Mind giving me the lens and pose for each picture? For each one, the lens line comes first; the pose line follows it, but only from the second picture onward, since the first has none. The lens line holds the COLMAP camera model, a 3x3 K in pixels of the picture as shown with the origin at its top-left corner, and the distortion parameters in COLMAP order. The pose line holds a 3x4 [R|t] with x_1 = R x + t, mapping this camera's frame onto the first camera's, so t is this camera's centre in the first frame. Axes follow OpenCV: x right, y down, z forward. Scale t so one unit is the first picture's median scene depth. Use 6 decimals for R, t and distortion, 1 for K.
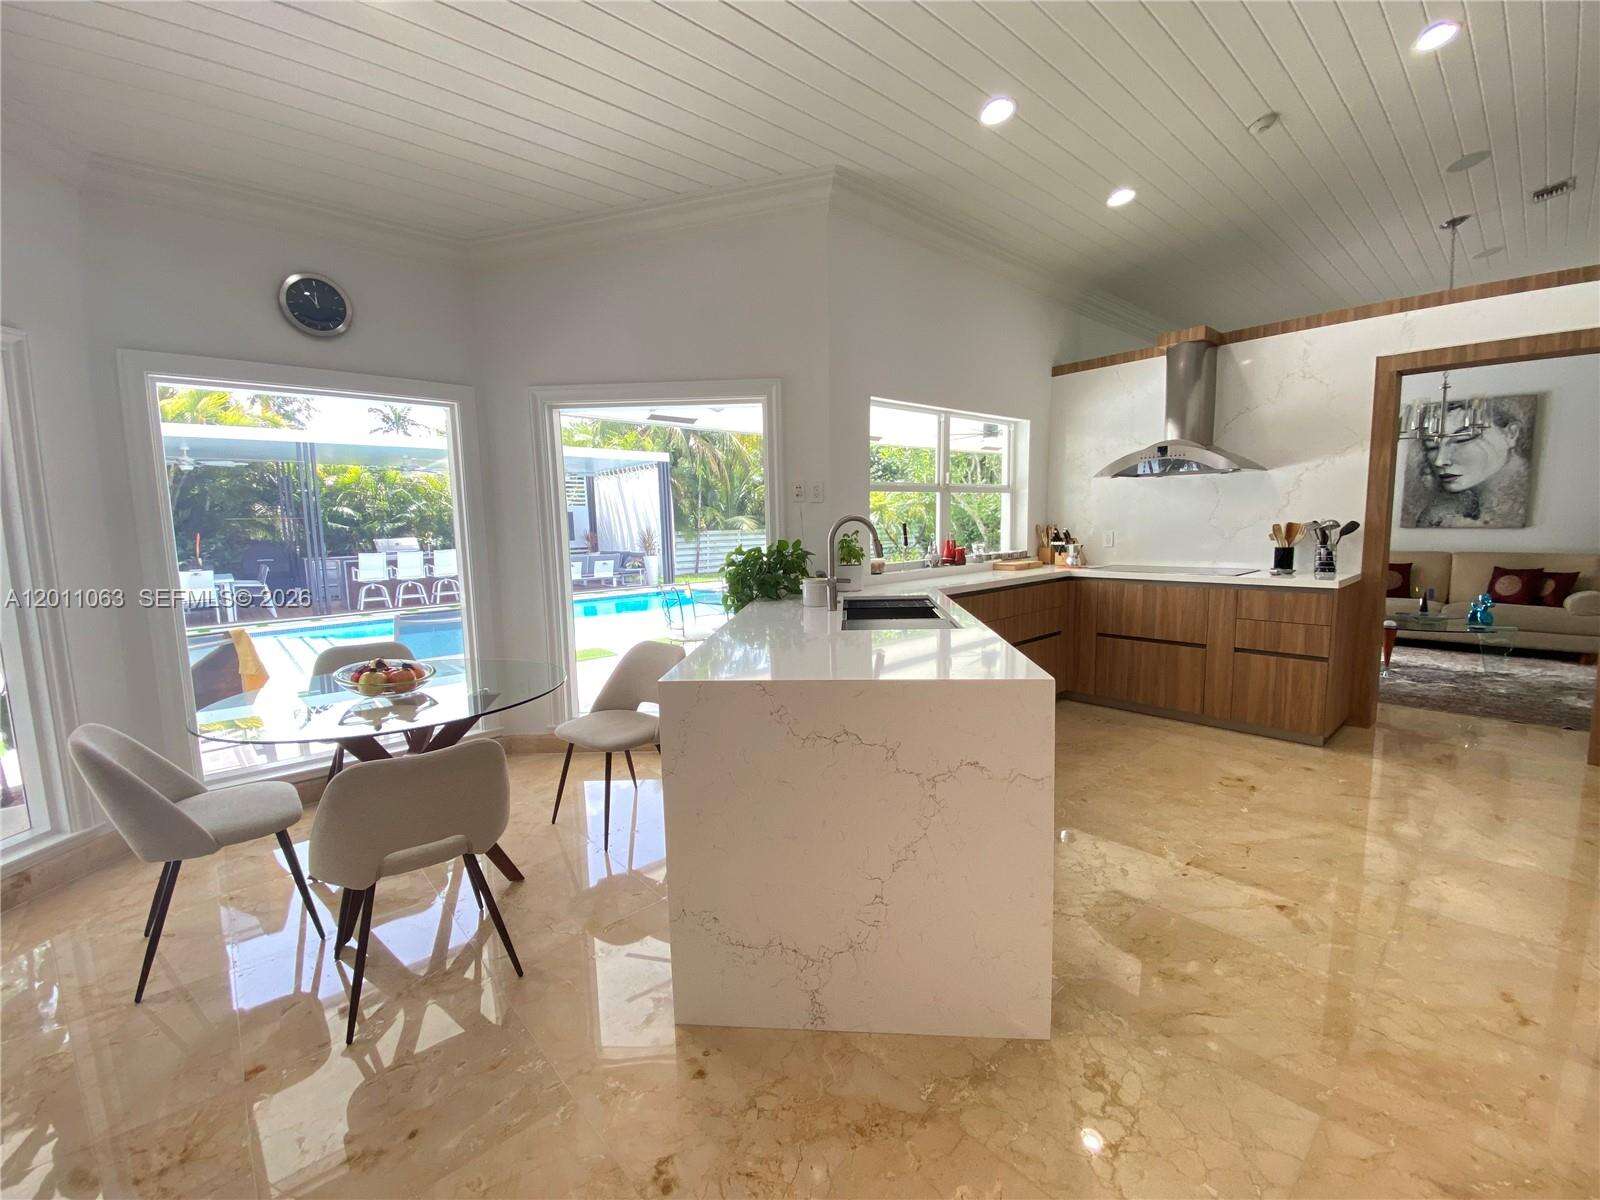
lens RADIAL K [[657.6, 0, 788.2], [0, 657.6, 599.4], [0, 0, 1]] dist [0.033766, -0.027000]
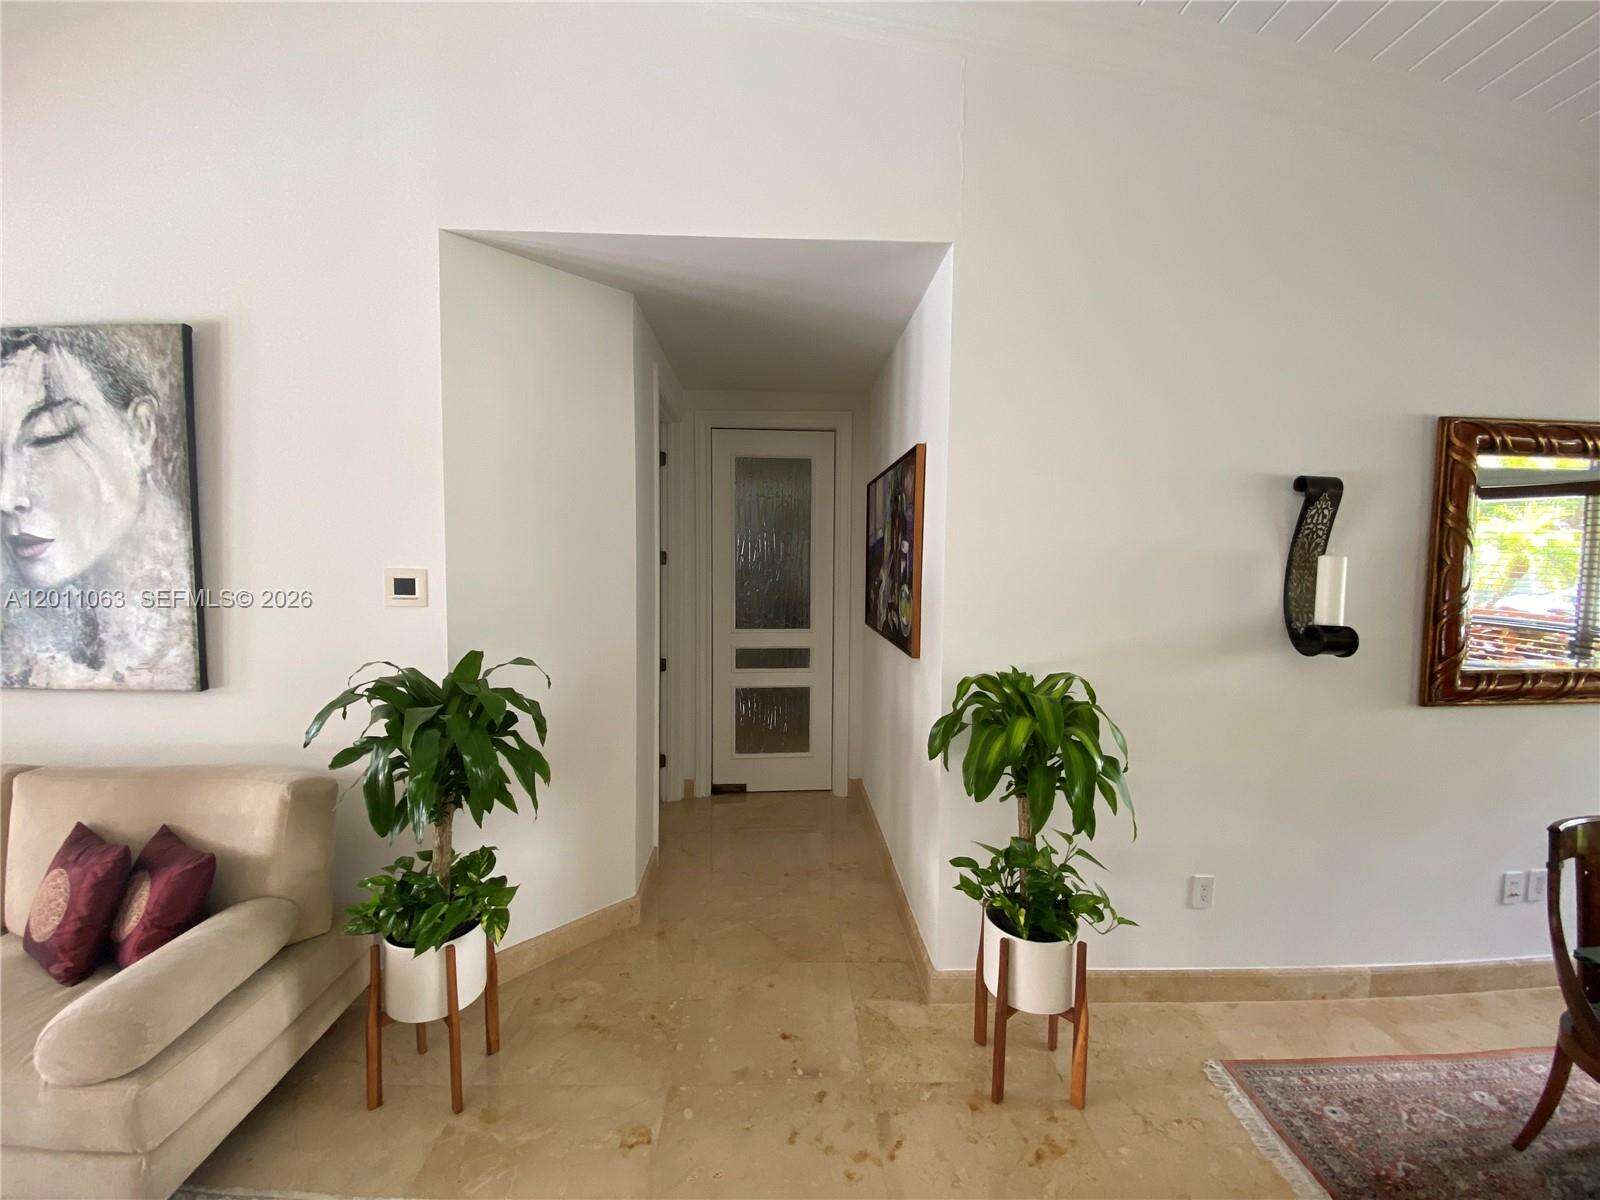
lens RADIAL K [[650.5, 0, 777.9], [0, 650.5, 604.4], [0, 0, 1]] dist [0.036289, -0.026103]
pose [[0.666738, -0.021105, 0.744993, 1.330763], [0.062128, 0.997694, -0.027339, -0.160146], [-0.742698, 0.064513, 0.666512, 0.648995]]
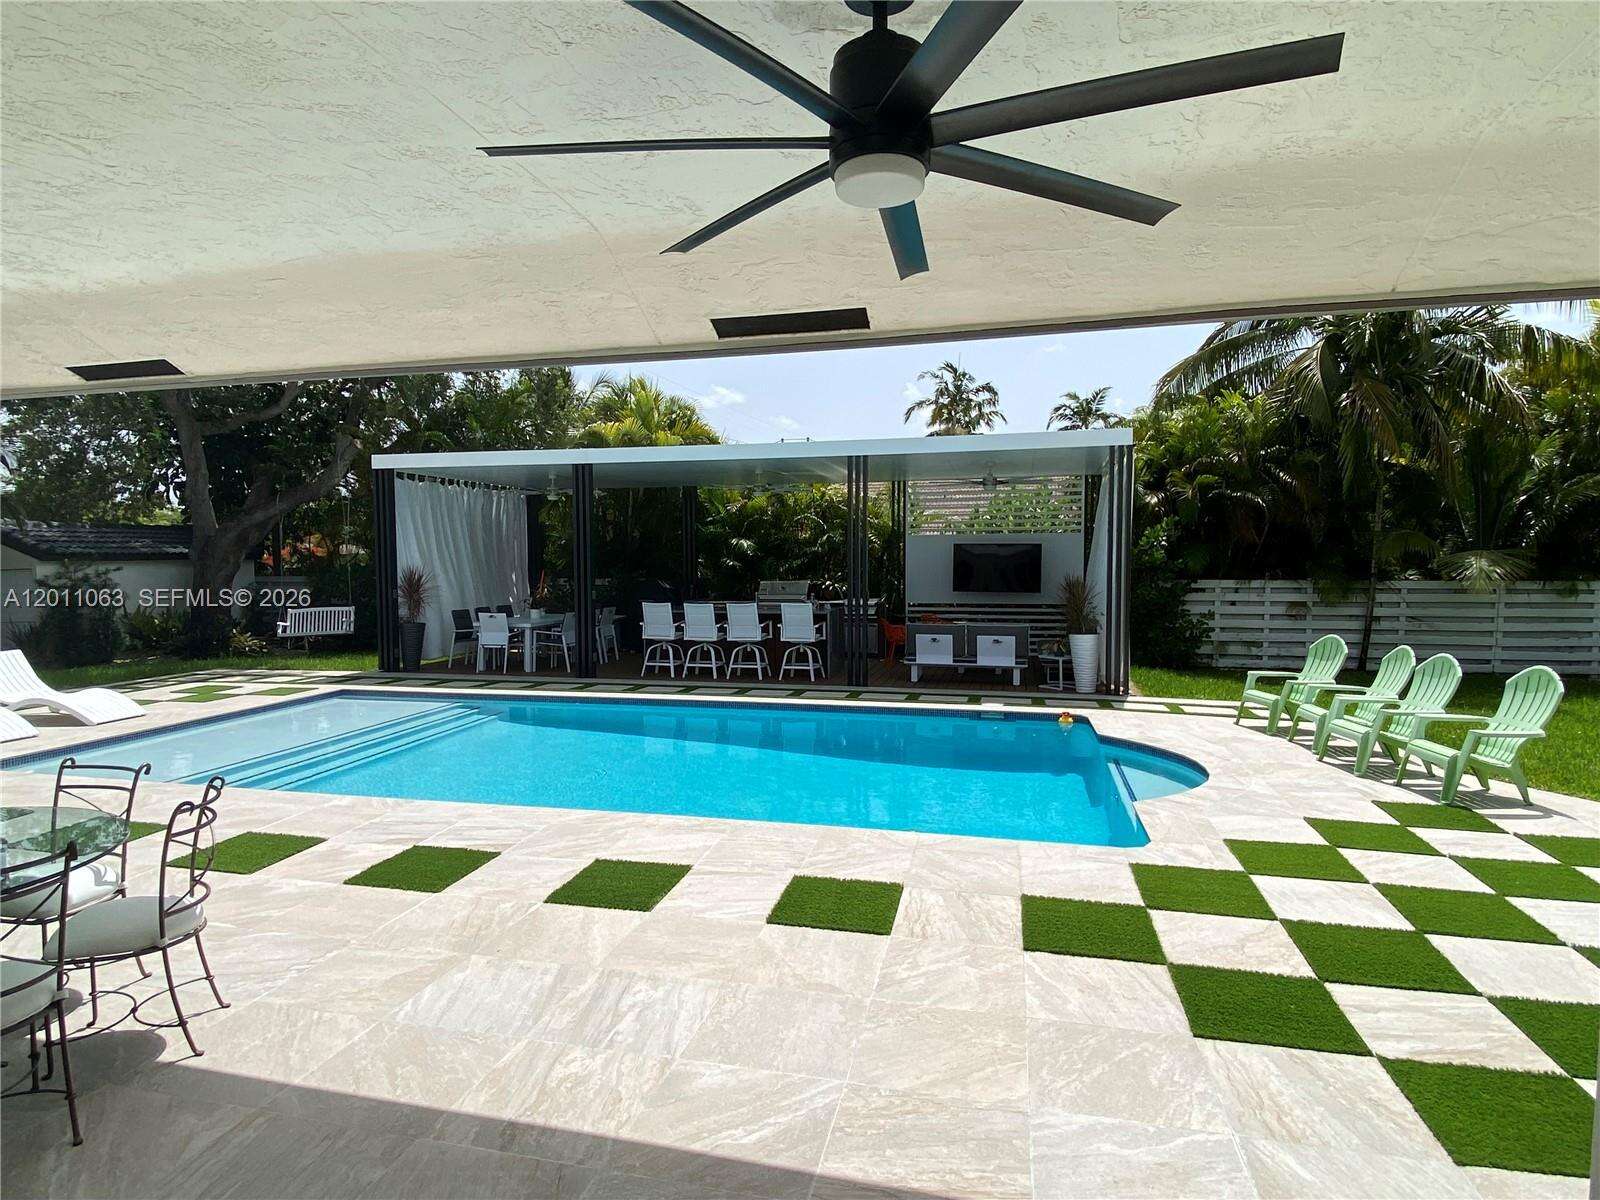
lens RADIAL K [[889.4, 0, 791.8], [0, 889.4, 601.2], [0, 0, 1]] dist [0.066985, -0.066752]
pose [[0.571086, 0.060806, -0.818635, 0.738742], [-0.102836, 0.994696, 0.002143, -0.233414], [0.814423, 0.082961, 0.574310, 1.433610]]
